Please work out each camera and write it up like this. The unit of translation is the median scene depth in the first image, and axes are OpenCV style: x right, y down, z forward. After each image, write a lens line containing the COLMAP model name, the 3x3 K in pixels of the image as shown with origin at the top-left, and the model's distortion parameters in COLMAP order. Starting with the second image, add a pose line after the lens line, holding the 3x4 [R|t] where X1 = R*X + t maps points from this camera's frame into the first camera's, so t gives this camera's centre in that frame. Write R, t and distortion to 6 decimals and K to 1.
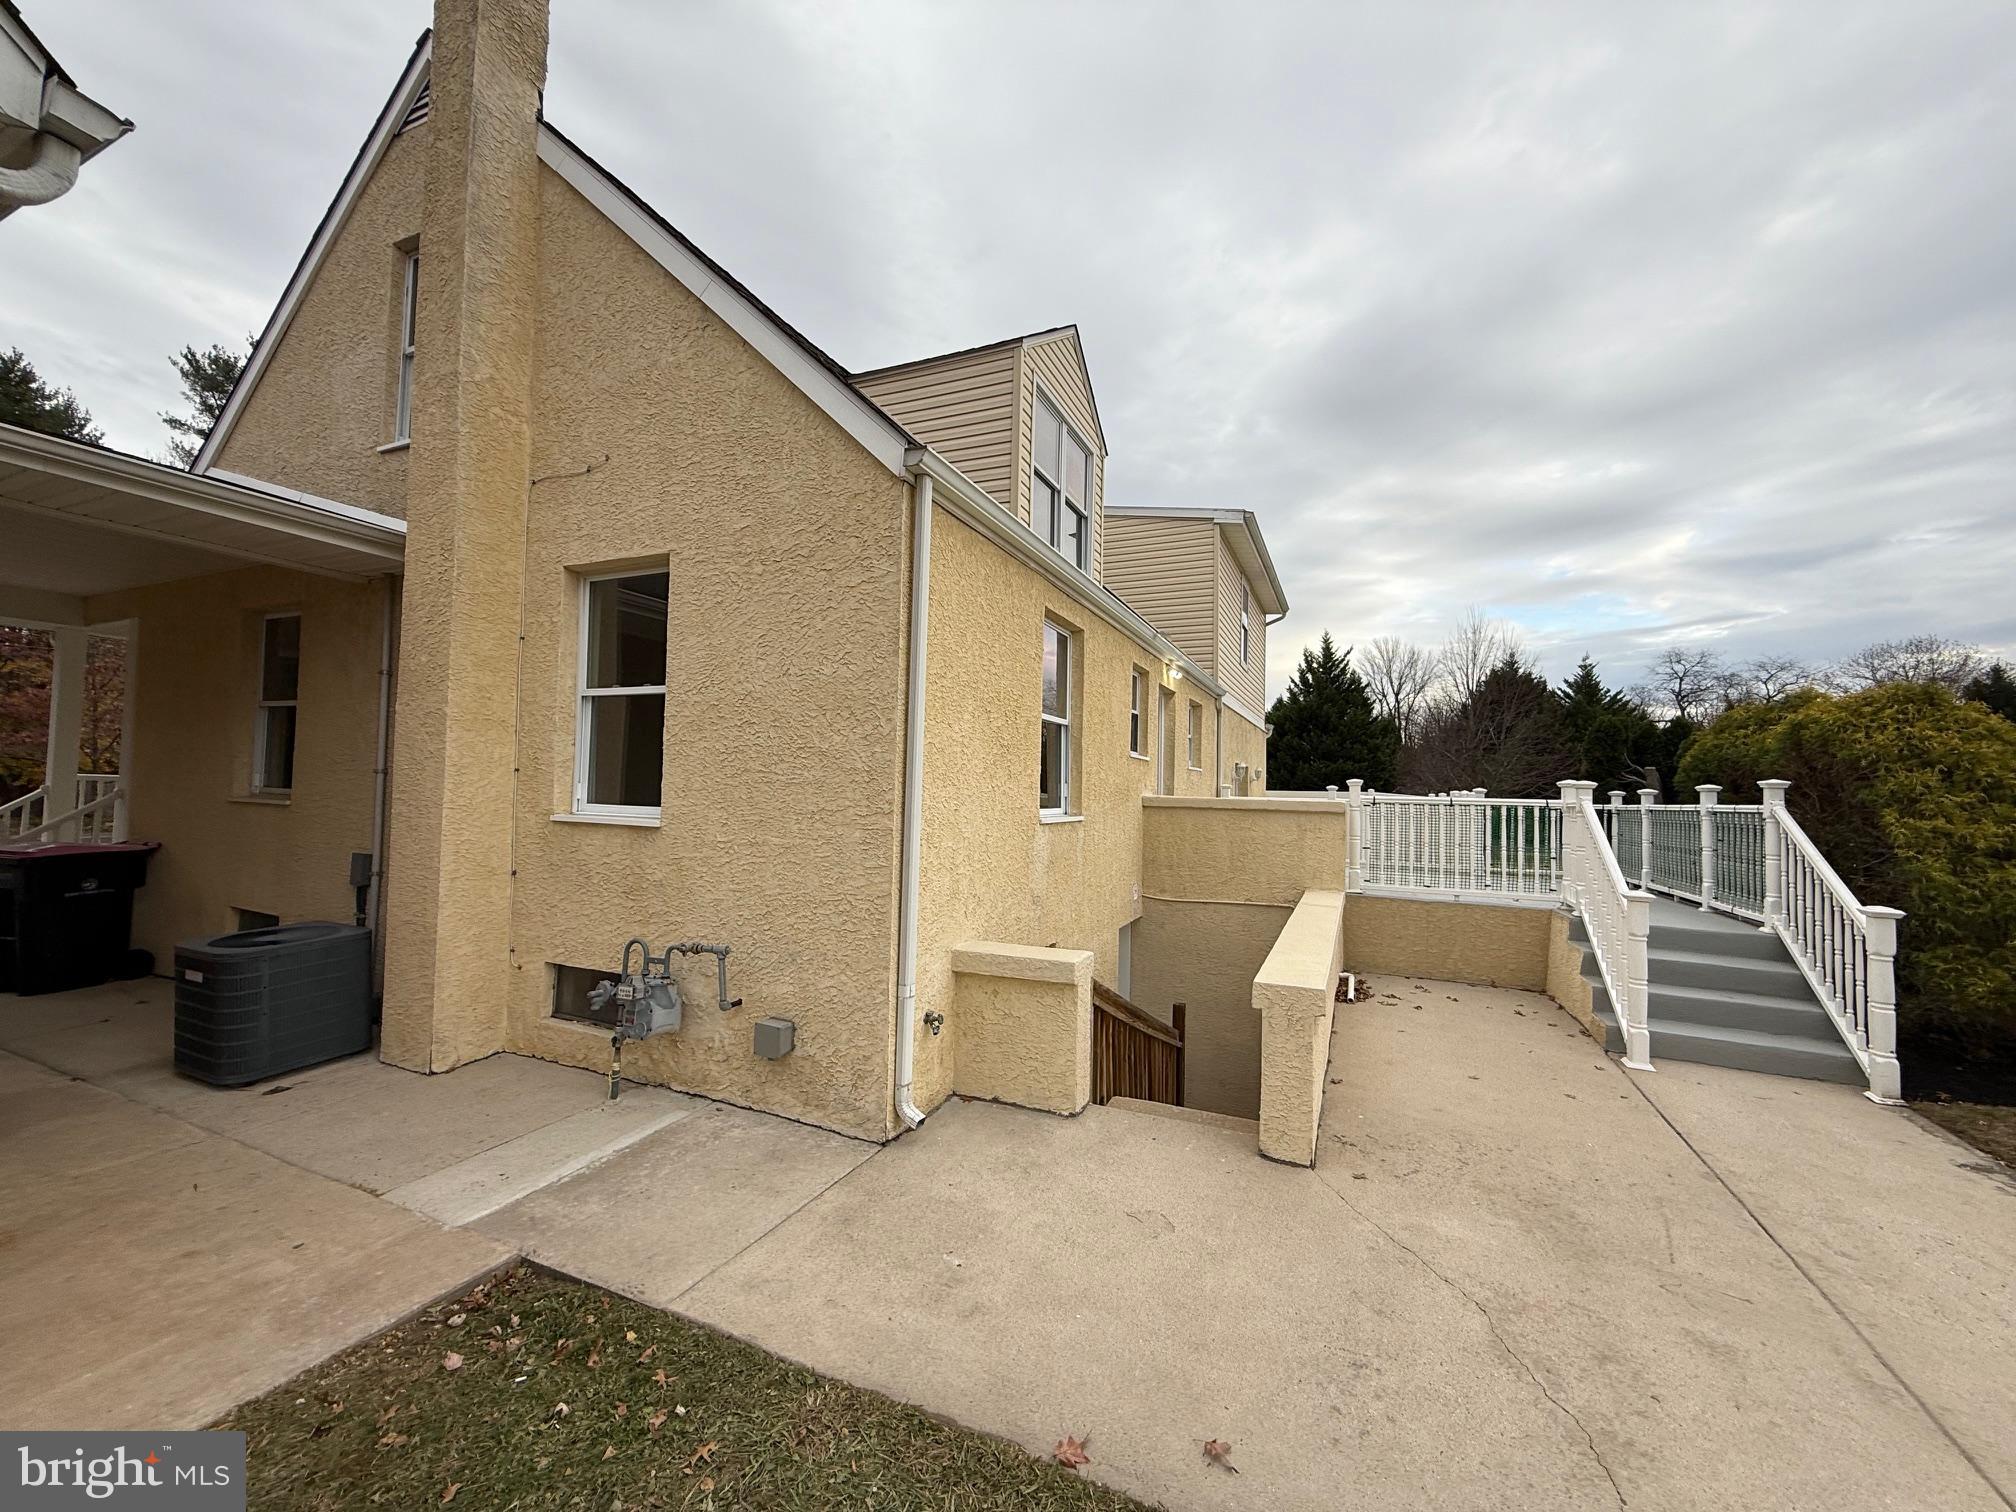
lens RADIAL K [[817.0, 0, 1004.3], [0, 817.0, 756.5], [0, 0, 1]] dist [0.015718, -0.001157]
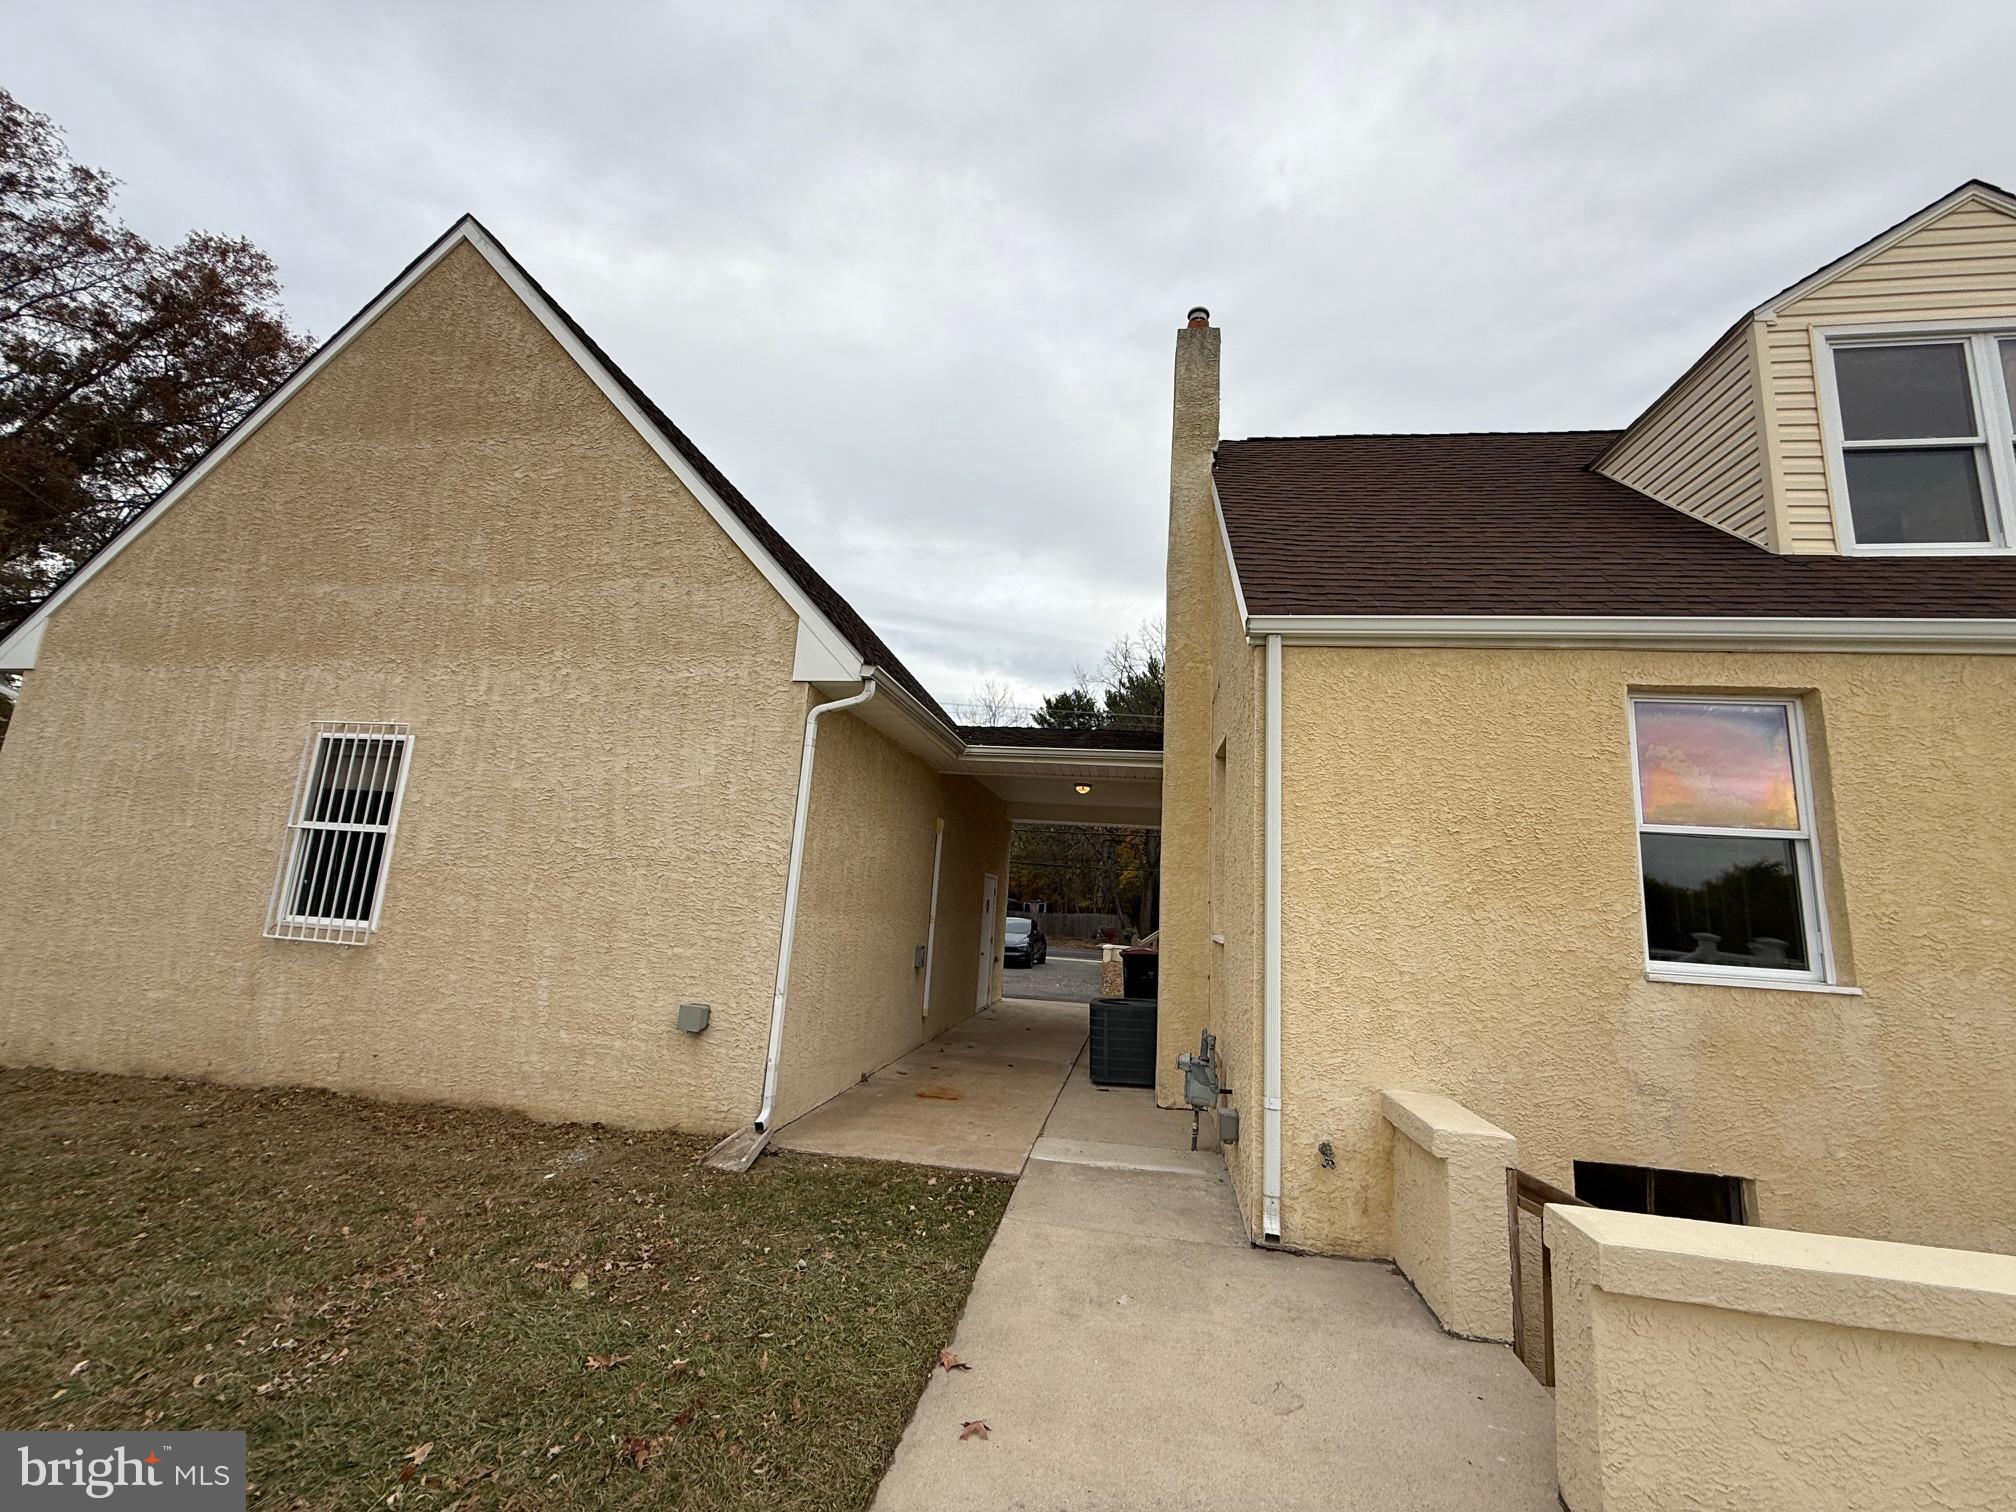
lens RADIAL K [[817.0, 0, 1007.9], [0, 817.0, 750.6], [0, 0, 1]] dist [0.015718, -0.001157]
pose [[0.256956, -0.181422, -0.949242, 0.975989], [-0.016947, 0.981225, -0.192122, 0.051125], [0.966275, 0.065454, 0.249057, 0.404388]]
